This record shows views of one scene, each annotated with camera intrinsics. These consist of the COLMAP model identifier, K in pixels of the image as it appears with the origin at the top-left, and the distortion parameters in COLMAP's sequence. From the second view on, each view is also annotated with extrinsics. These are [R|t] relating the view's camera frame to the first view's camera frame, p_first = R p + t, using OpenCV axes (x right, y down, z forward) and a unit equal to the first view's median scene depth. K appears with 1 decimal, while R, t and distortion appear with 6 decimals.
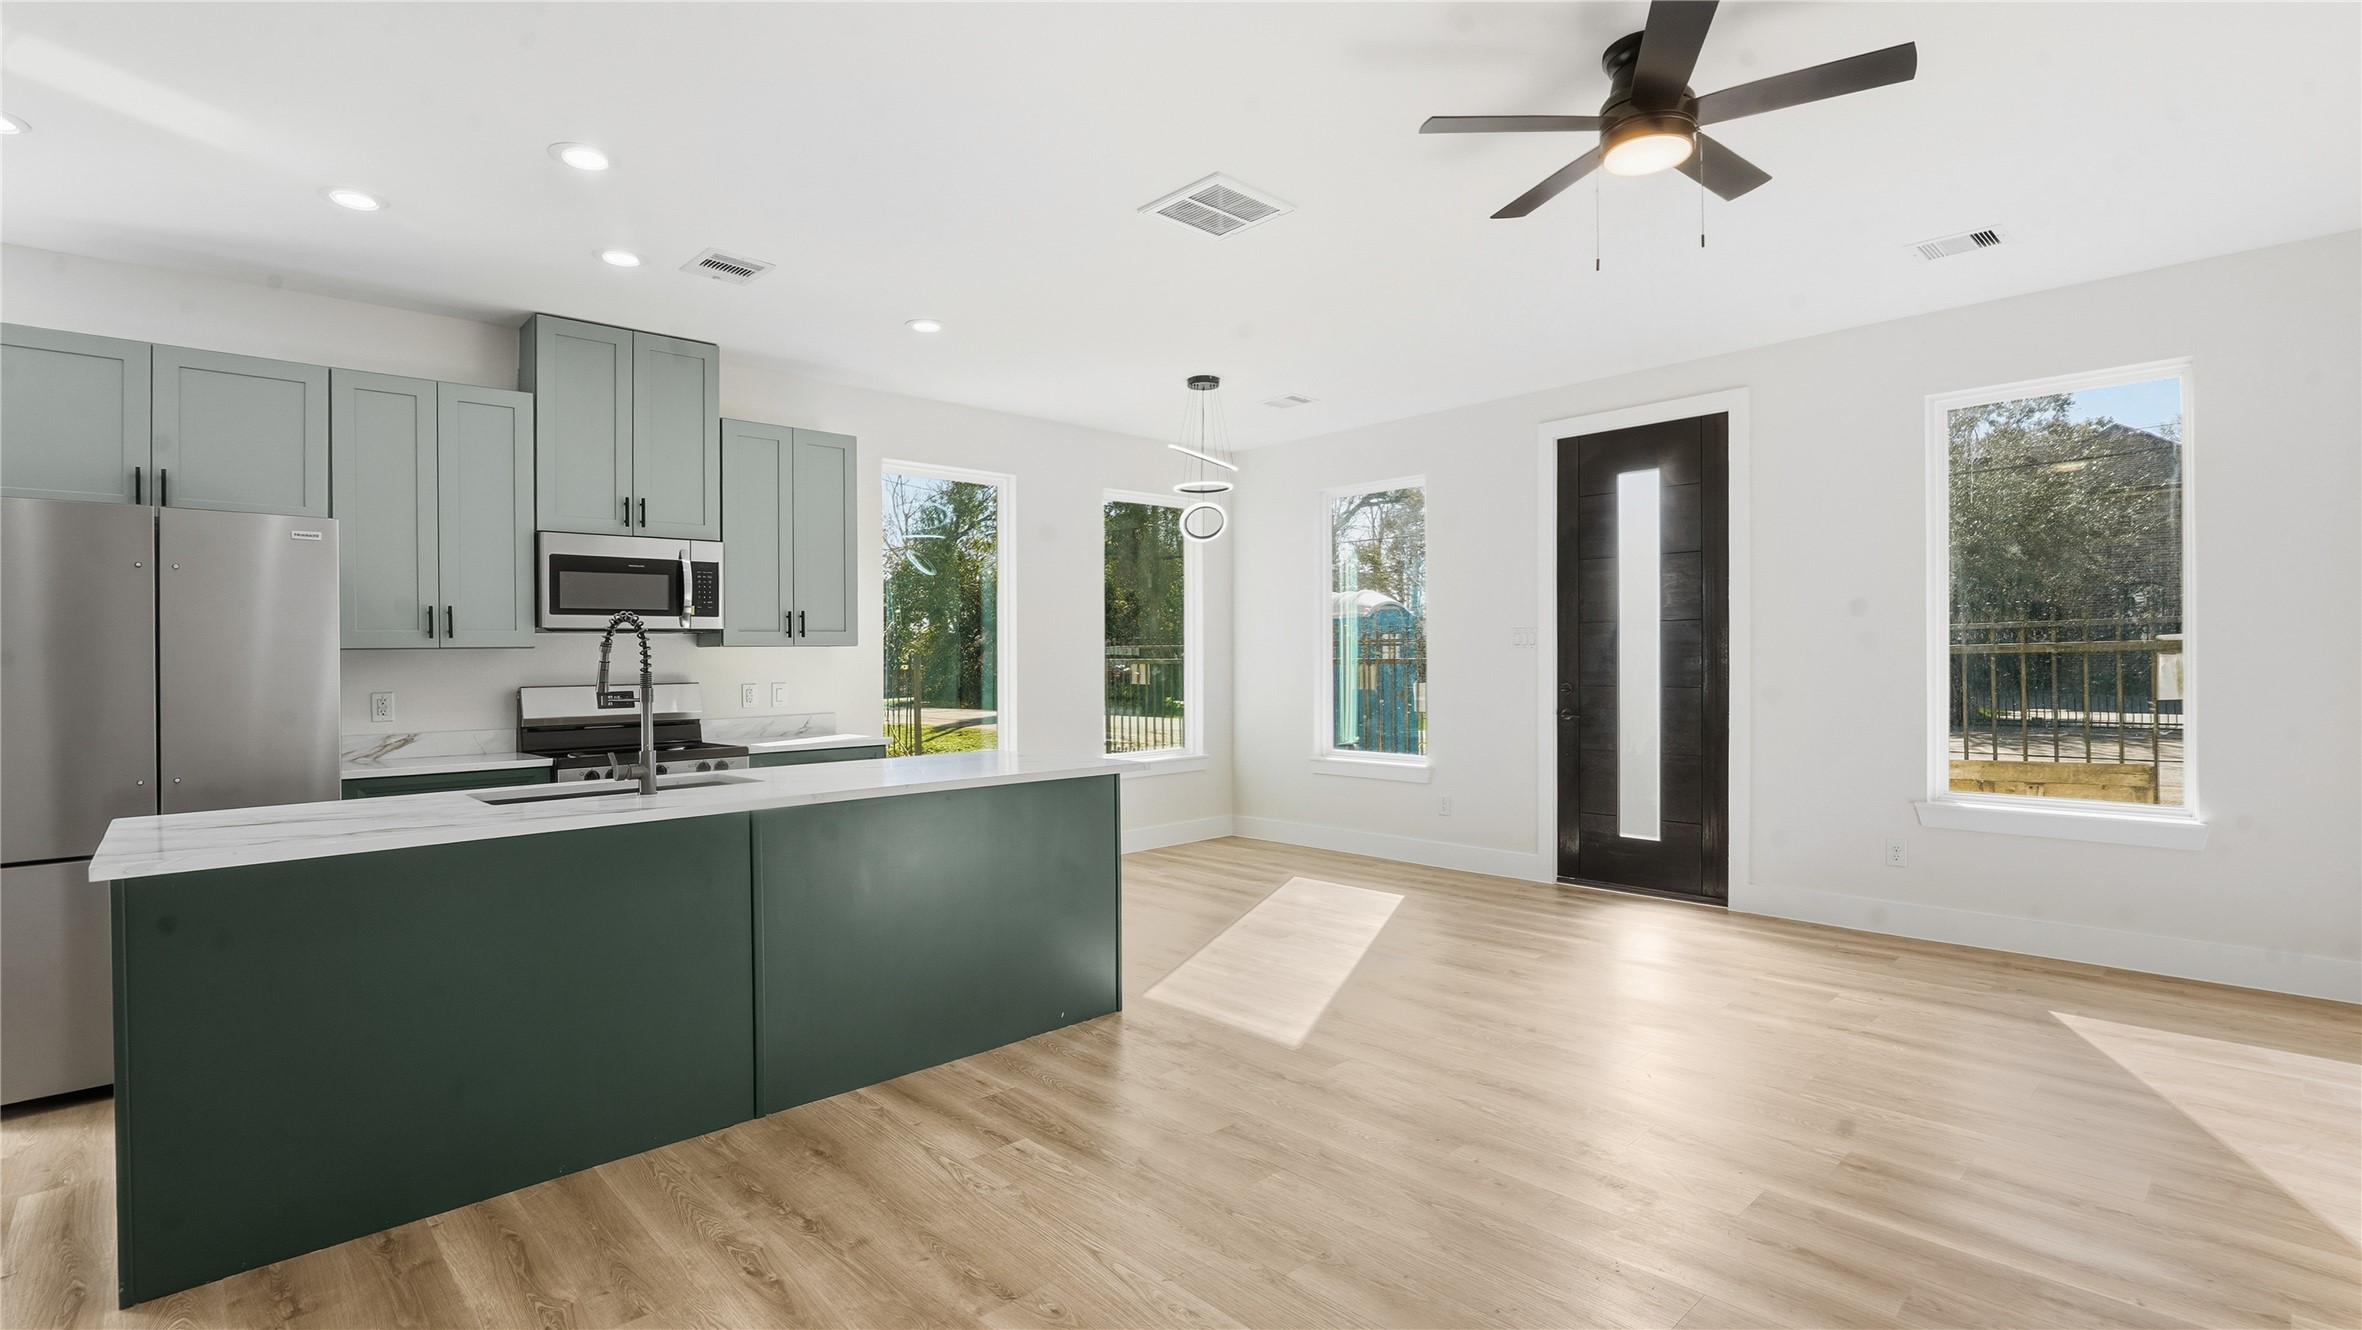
lens RADIAL K [[1096.5, 0, 1181.0], [0, 1096.5, 665.0], [0, 0, 1]] dist [-0.011989, -0.000022]
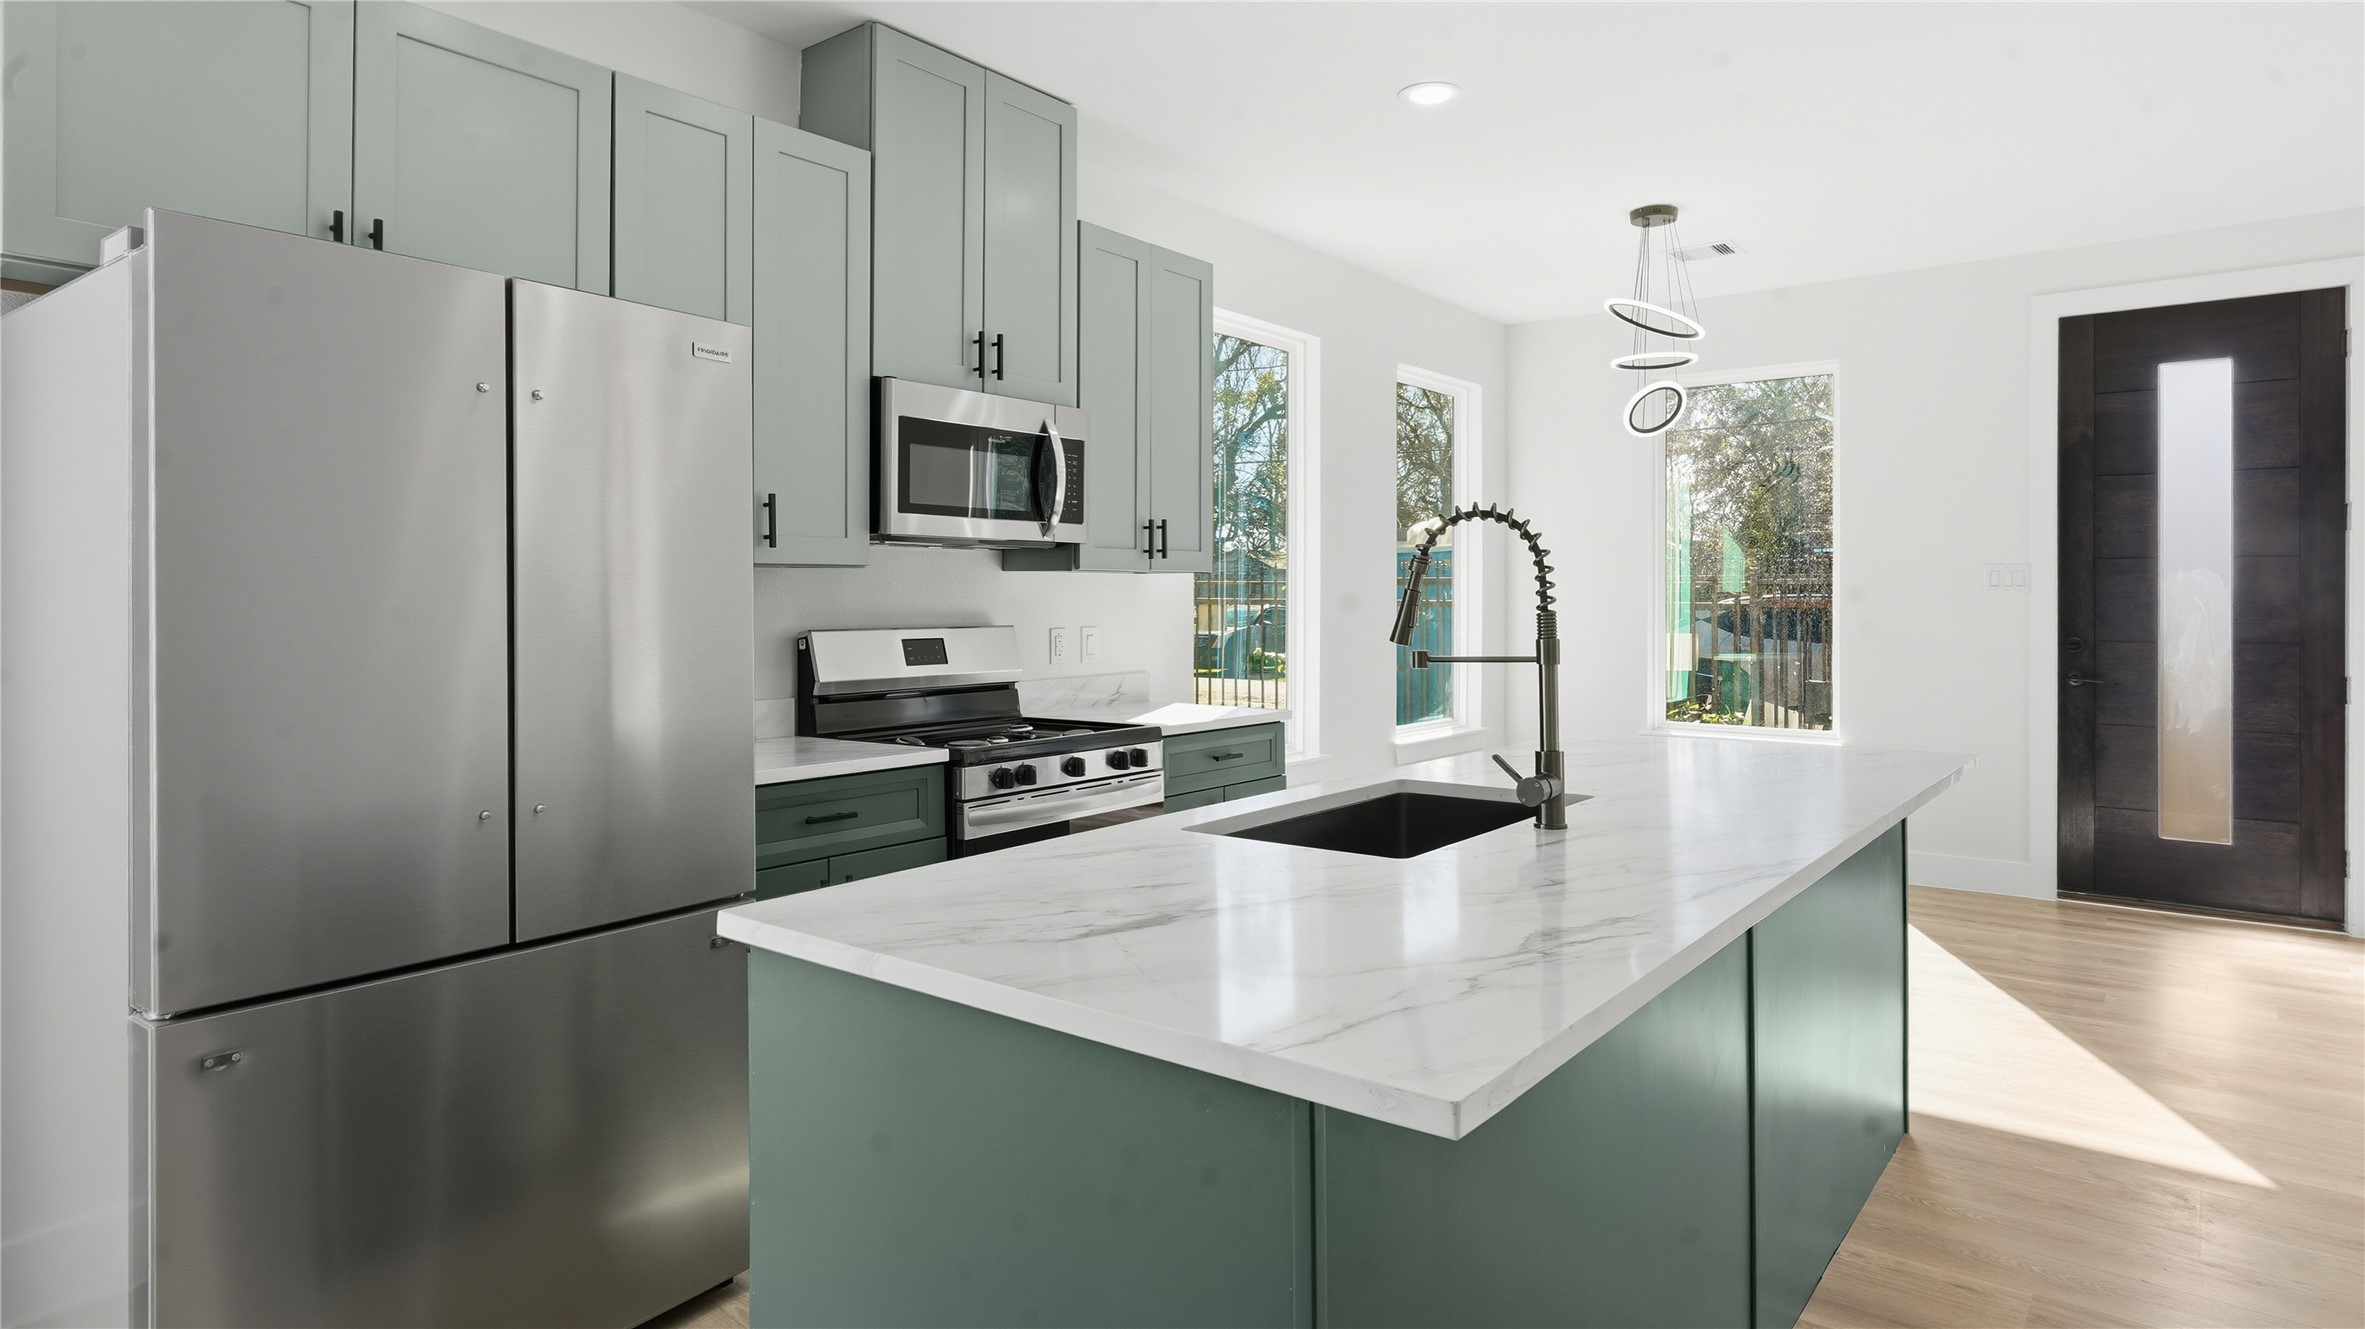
lens RADIAL K [[1309.1, 0, 1182.0], [0, 1309.1, 612.7], [0, 0, 1]] dist [-0.002073, -0.001398]
pose [[0.989632, 0.012308, 0.143098, -0.474993], [-0.013081, 0.999904, 0.004460, 0.003887], [-0.143029, -0.006285, 0.989699, 0.224076]]
